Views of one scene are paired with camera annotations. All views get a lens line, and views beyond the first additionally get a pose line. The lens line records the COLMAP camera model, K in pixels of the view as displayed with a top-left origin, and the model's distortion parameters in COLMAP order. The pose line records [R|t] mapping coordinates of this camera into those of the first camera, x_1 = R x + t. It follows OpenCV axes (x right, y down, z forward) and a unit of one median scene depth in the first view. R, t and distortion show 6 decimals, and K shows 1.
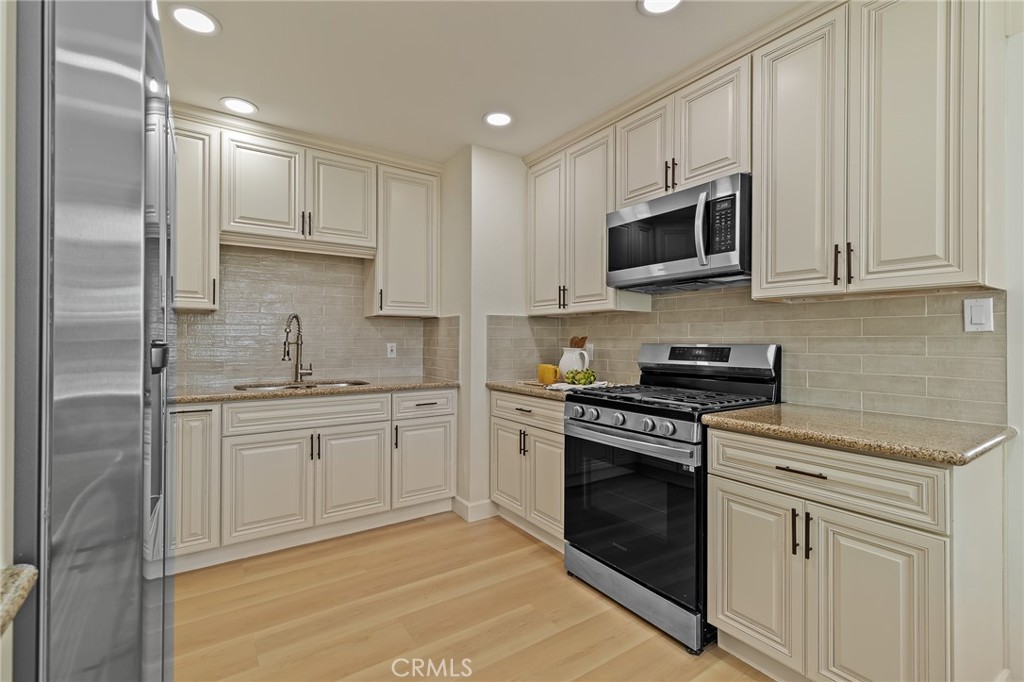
lens RADIAL K [[463.4, 0, 500.1], [0, 463.4, 338.1], [0, 0, 1]] dist [0.000537, 0.000846]
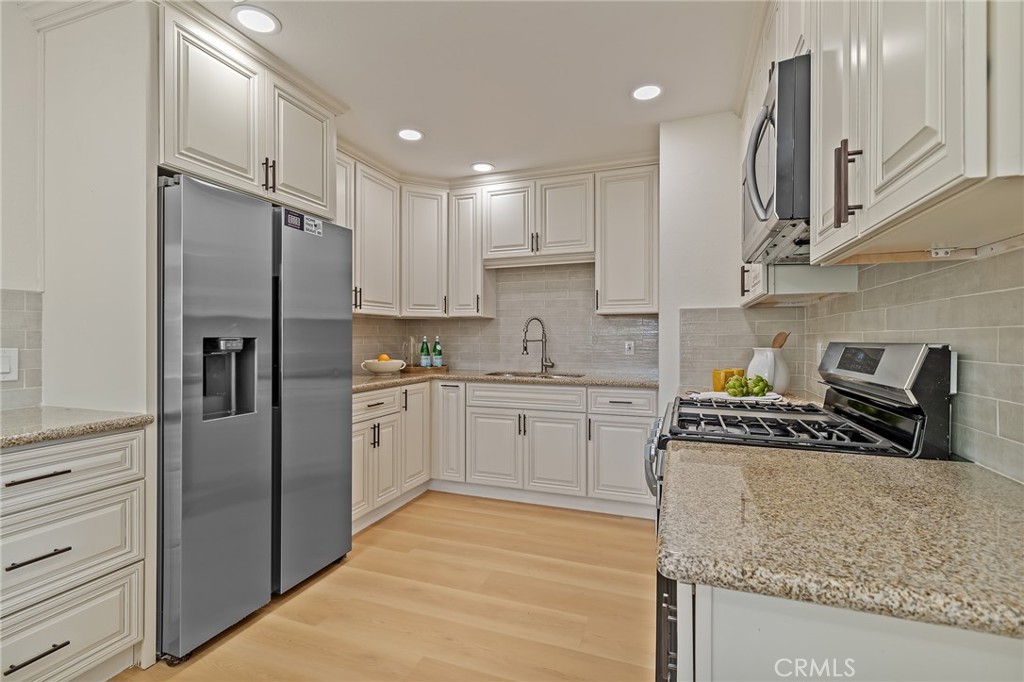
lens RADIAL K [[463.4, 0, 500.1], [0, 463.4, 338.1], [0, 0, 1]] dist [0.000537, 0.000846]
pose [[0.574121, -0.002510, -0.818767, 0.529657], [0.004150, 0.999991, -0.000156, 0.004366], [0.818760, -0.003308, 0.574126, 0.227585]]
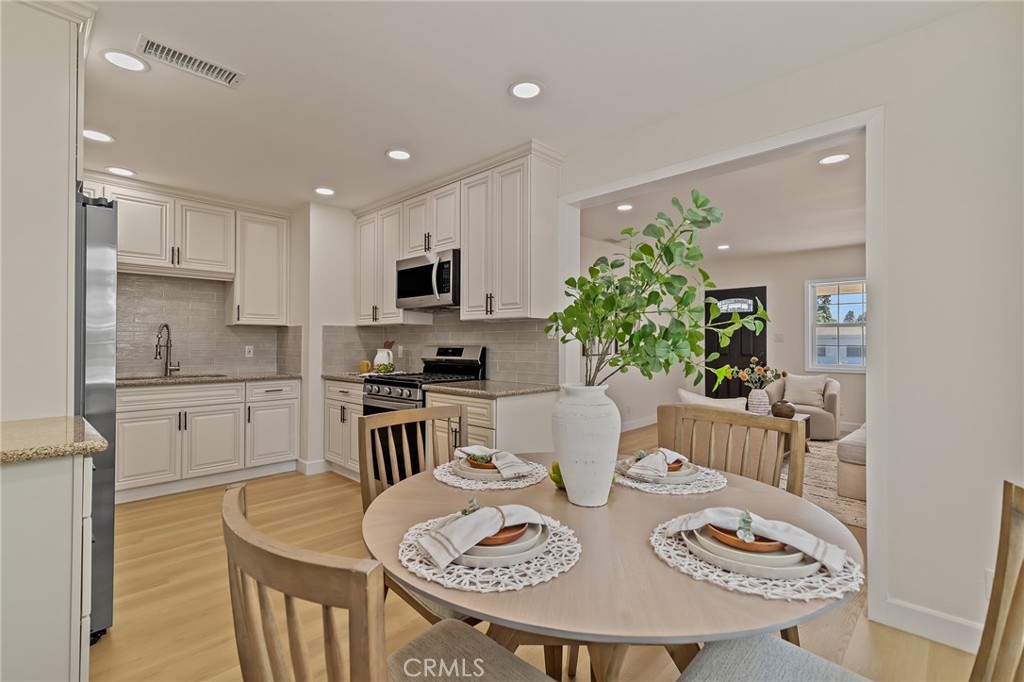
lens RADIAL K [[463.4, 0, 500.1], [0, 463.4, 338.1], [0, 0, 1]] dist [0.000537, 0.000846]
pose [[0.976354, 0.001478, 0.216171, 0.204582], [0.000052, 0.999975, -0.007070, -0.001972], [-0.216176, 0.006914, 0.976330, -0.498837]]
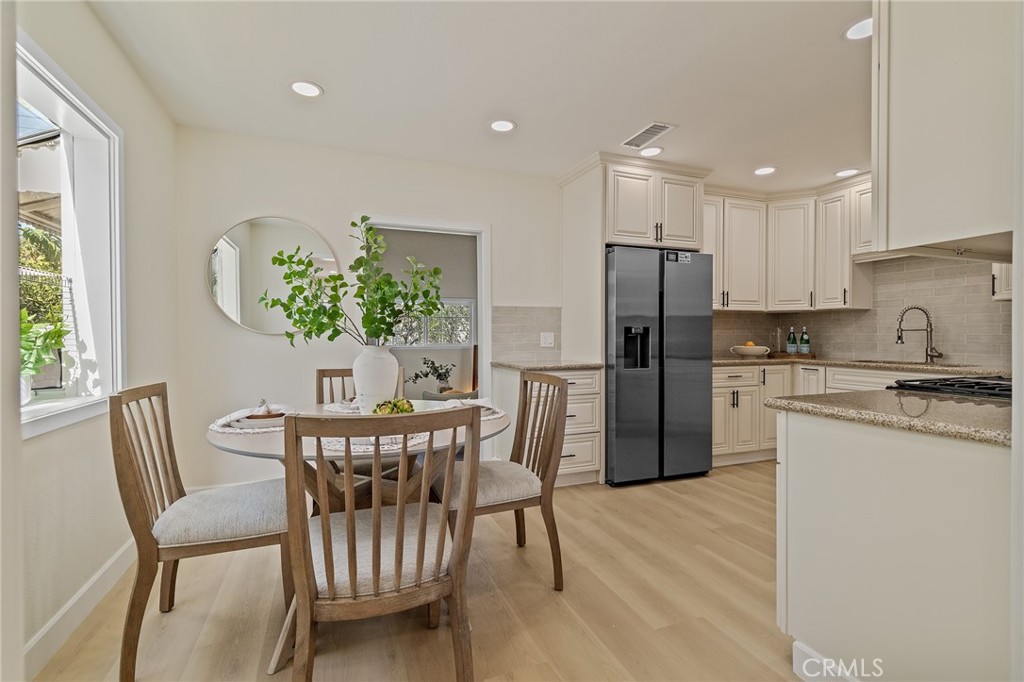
lens RADIAL K [[463.4, 0, 500.1], [0, 463.4, 338.1], [0, 0, 1]] dist [0.000537, 0.000846]
pose [[-0.225999, 0.002338, -0.974125, 1.048773], [0.003134, 0.999994, 0.001673, 0.028428], [0.974122, -0.002675, -0.226005, 0.215005]]
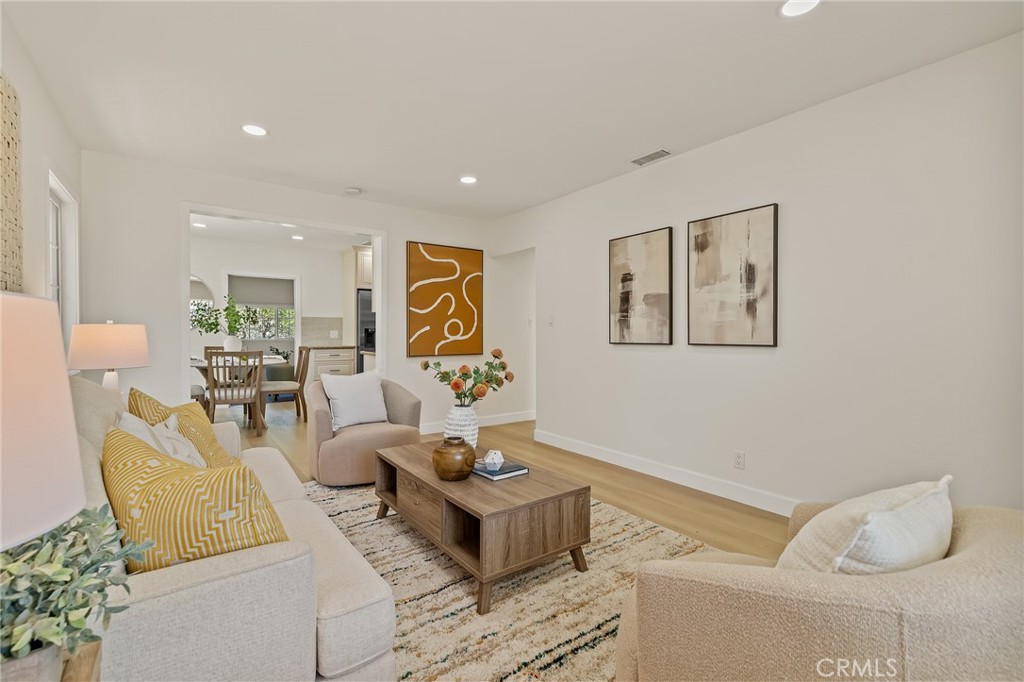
lens RADIAL K [[463.4, 0, 500.1], [0, 463.4, 338.1], [0, 0, 1]] dist [0.000537, 0.000846]
pose [[0.019501, 0.009243, -0.999767, 2.367699], [-0.004219, 0.999949, 0.009162, 0.028080], [0.999801, 0.004040, 0.019539, 0.952666]]
